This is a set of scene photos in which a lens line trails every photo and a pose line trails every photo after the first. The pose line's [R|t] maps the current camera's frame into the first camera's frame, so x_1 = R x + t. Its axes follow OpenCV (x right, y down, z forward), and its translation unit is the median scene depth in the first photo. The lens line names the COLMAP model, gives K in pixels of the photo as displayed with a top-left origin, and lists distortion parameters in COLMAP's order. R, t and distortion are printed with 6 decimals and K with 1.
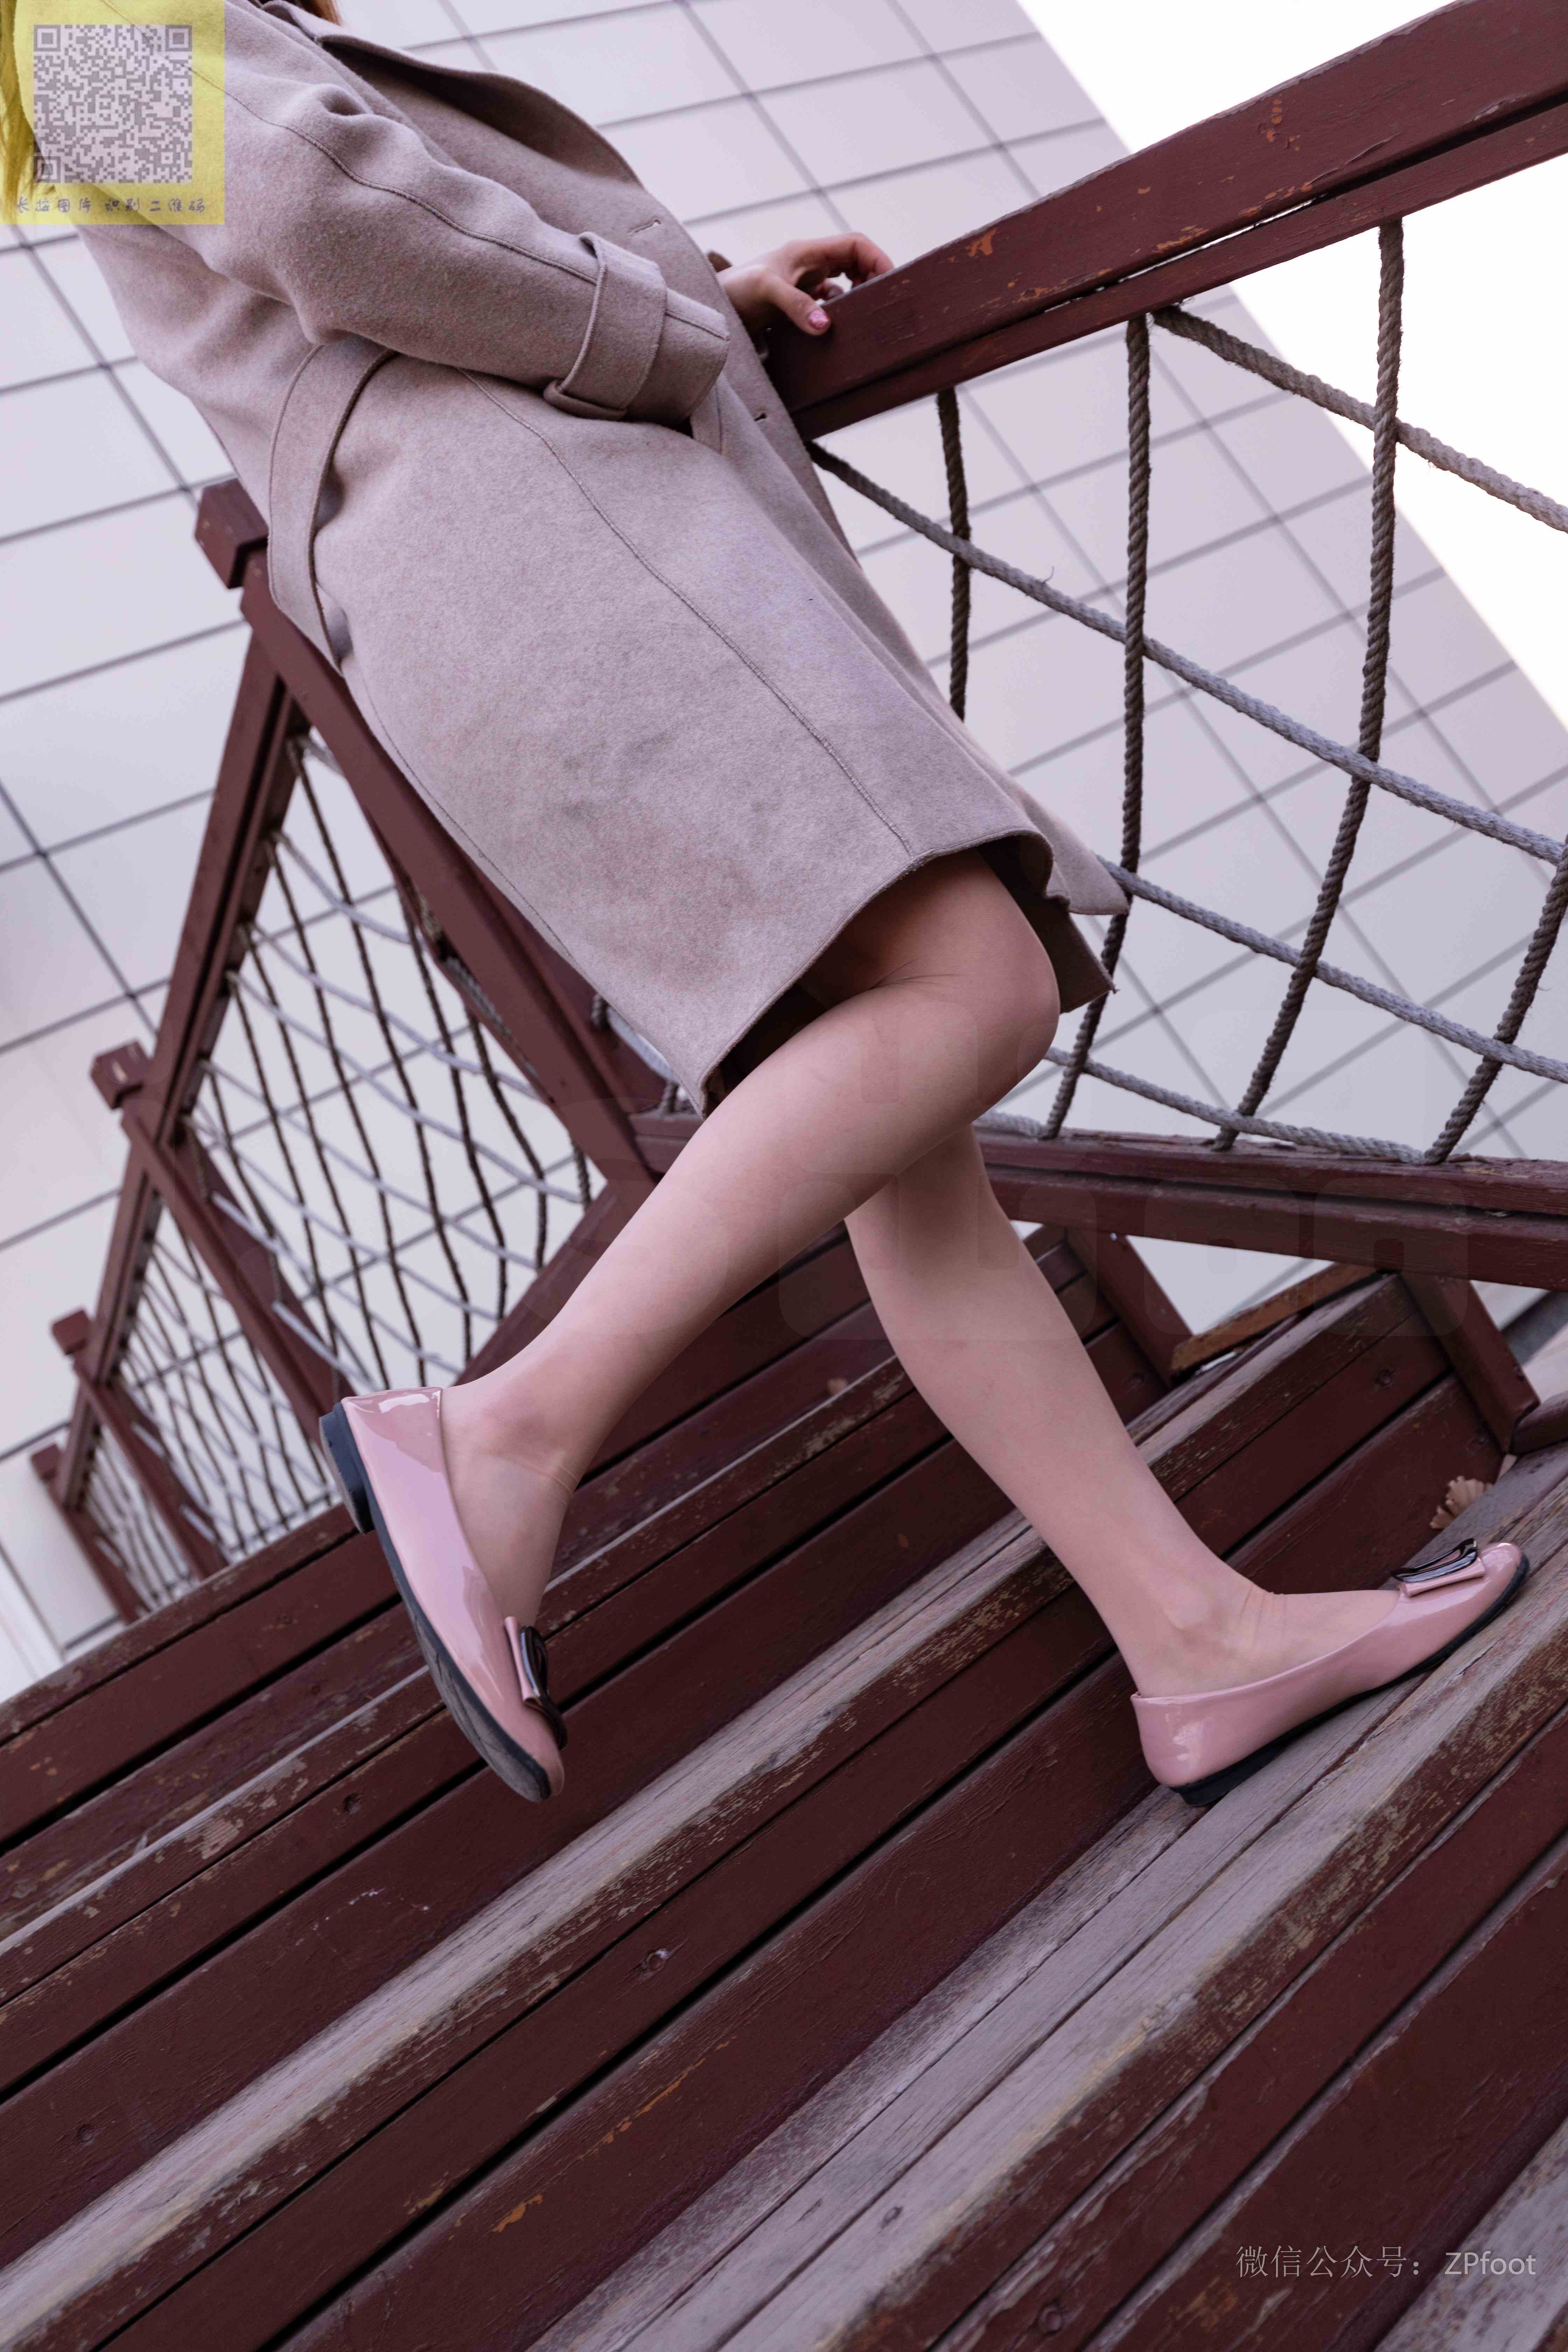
lens RADIAL K [[2003.2, 0, 784.0], [0, 2003.2, 1176.0], [0, 0, 1]] dist [0.001983, 0.000862]
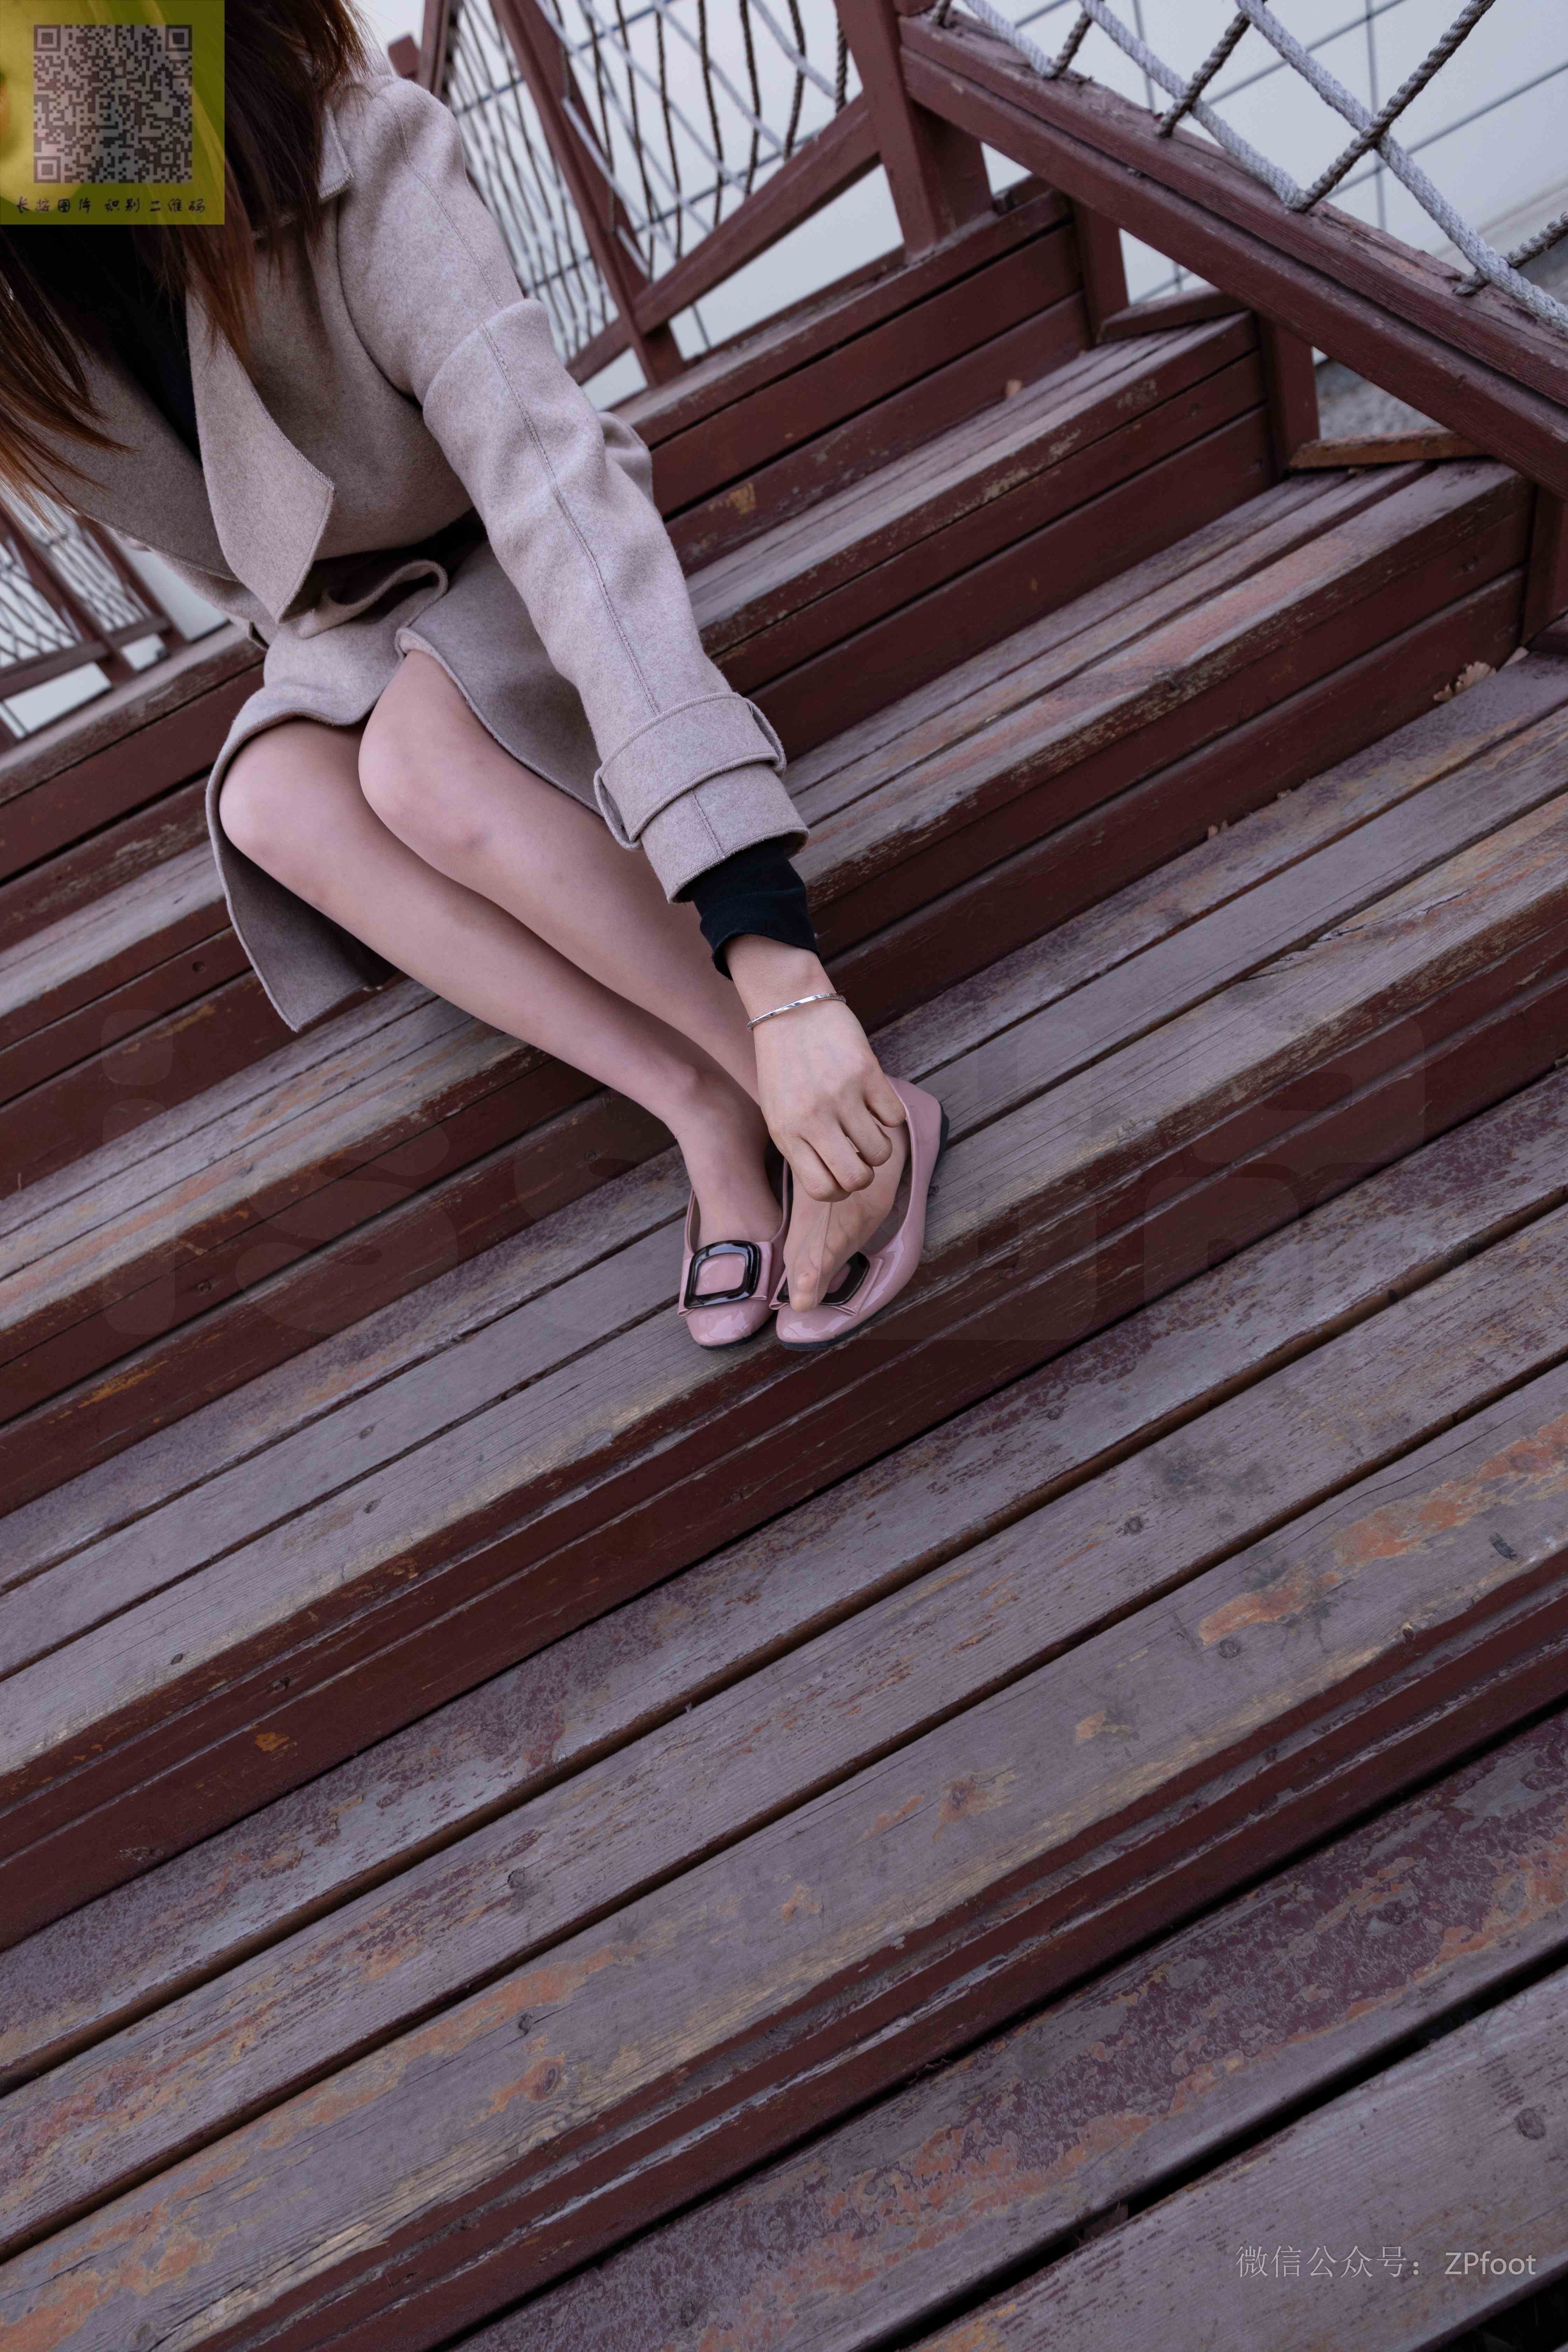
lens RADIAL K [[1059.0, 0, 784.0], [0, 1059.0, 1176.0], [0, 0, 1]] dist [-0.001355, -0.000325]
pose [[0.980633, 0.190493, 0.045518, -0.059874], [-0.157346, 0.627859, 0.762257, -0.079920], [0.116626, -0.754656, 0.645672, 0.229476]]
